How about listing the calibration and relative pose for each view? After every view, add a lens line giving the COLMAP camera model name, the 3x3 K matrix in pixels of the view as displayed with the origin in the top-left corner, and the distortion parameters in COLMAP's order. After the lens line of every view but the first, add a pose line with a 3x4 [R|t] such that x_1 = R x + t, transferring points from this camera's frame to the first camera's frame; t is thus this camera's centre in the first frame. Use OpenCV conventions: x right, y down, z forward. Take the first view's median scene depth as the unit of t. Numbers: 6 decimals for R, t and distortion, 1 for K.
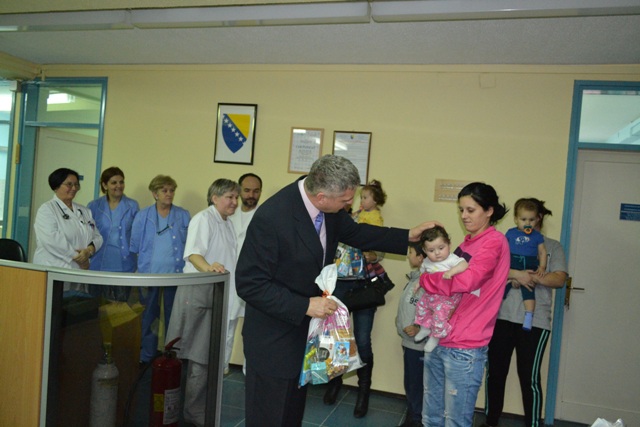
lens RADIAL K [[537.4, 0, 320.0], [0, 537.4, 213.5], [0, 0, 1]] dist [0.000048, -0.007831]
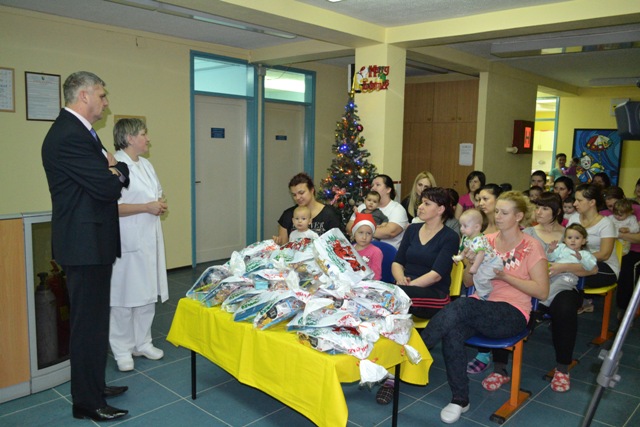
lens RADIAL K [[537.4, 0, 320.0], [0, 537.4, 213.5], [0, 0, 1]] dist [0.000048, -0.007831]
pose [[0.424147, -0.185350, 0.886422, -0.753693], [0.029786, 0.981156, 0.190906, -0.060625], [-0.905103, -0.054570, 0.421675, -0.027712]]
